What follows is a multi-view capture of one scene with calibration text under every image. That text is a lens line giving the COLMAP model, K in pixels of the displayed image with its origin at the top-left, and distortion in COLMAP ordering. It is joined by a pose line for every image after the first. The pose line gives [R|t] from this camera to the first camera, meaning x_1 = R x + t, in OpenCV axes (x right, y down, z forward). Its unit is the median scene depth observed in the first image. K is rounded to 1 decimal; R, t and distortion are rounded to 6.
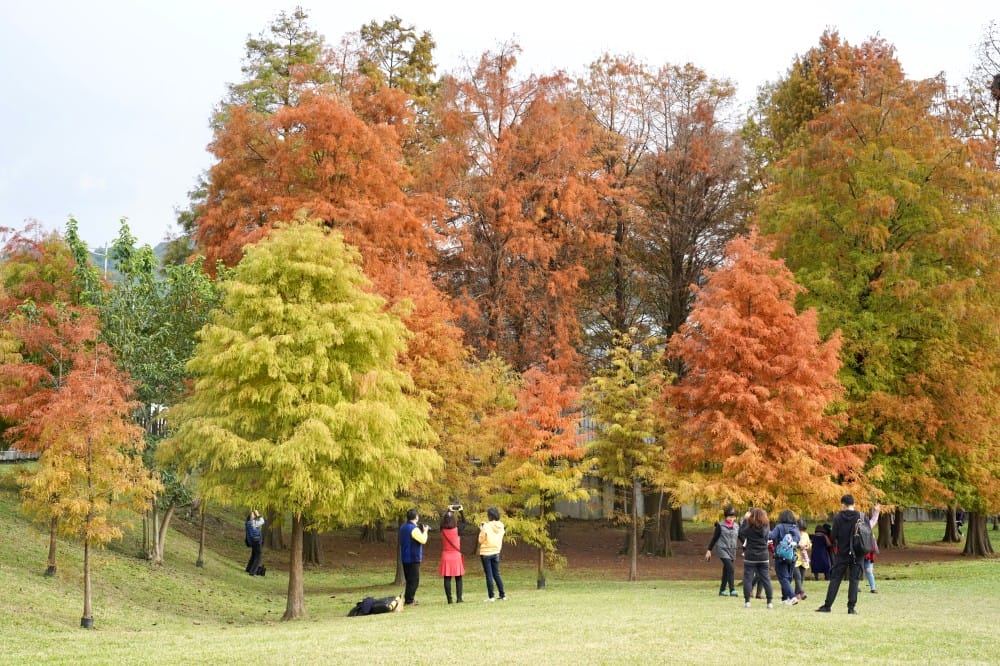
lens RADIAL K [[1428.2, 0, 504.8], [0, 1428.2, 320.5], [0, 0, 1]] dist [-0.005850, -0.017472]
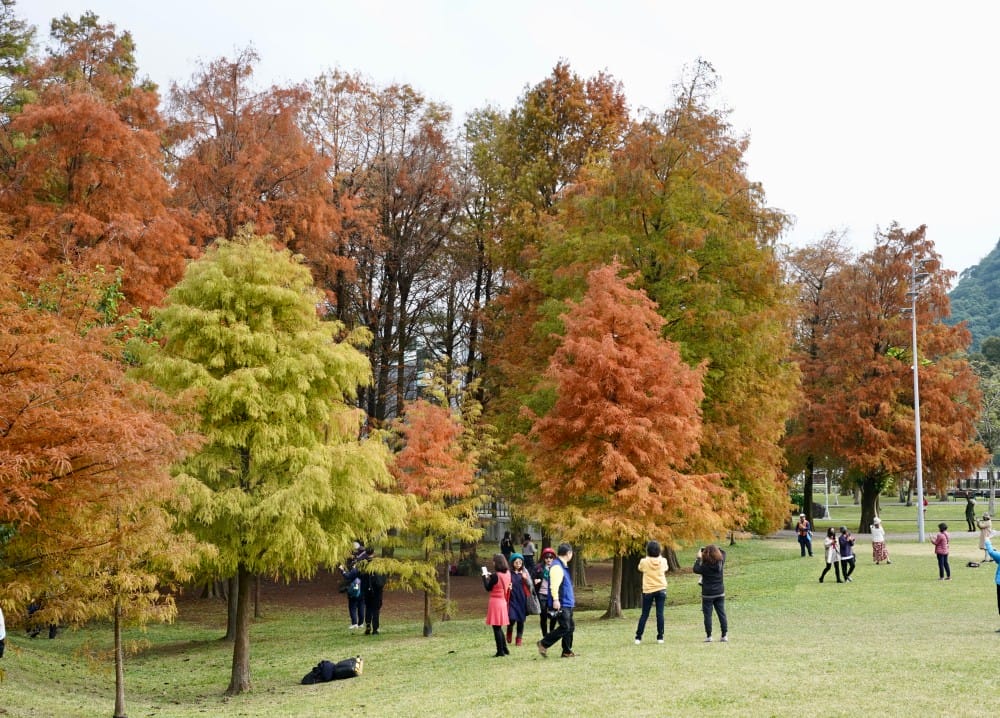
lens RADIAL K [[1410.4, 0, 500.0], [0, 1410.4, 359.0], [0, 0, 1]] dist [-0.006251, 0.001845]
pose [[0.939936, 0.001534, 0.341346, -0.215050], [-0.005327, 0.999934, 0.010174, -0.003404], [-0.341308, -0.011381, 0.939883, 0.098356]]
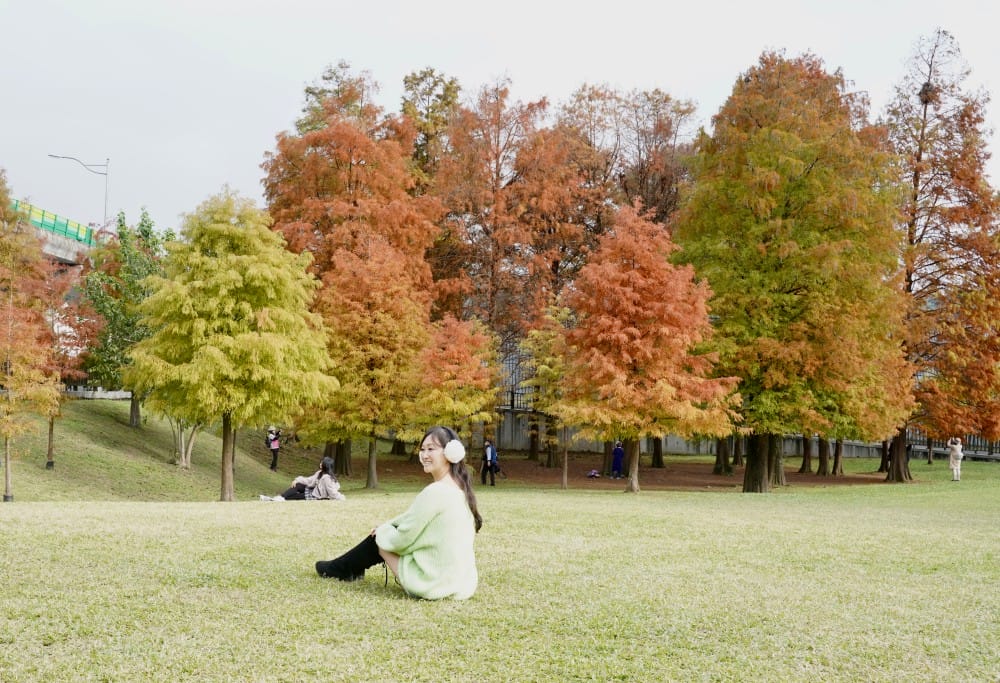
lens RADIAL K [[998.3, 0, 407.2], [0, 998.3, 399.5], [0, 0, 1]] dist [-0.002863, -0.006268]
pose [[0.978524, 0.001776, -0.206127, 0.144244], [0.013957, 0.997098, 0.074845, 0.035533], [0.205662, -0.076114, 0.975659, 0.119418]]
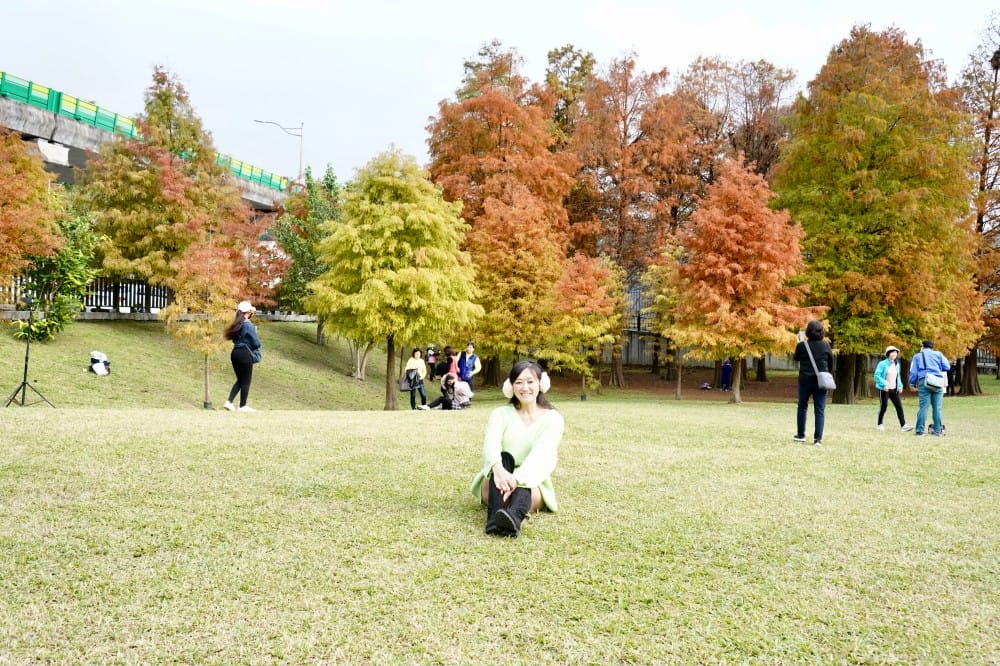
lens RADIAL K [[827.8, 0, 517.2], [0, 827.8, 328.5], [0, 0, 1]] dist [0.010237, -0.007502]
pose [[0.967931, 0.007003, -0.251119, 0.152600], [0.014165, 0.996500, 0.082388, 0.034504], [0.250817, -0.083303, 0.964444, 0.131137]]
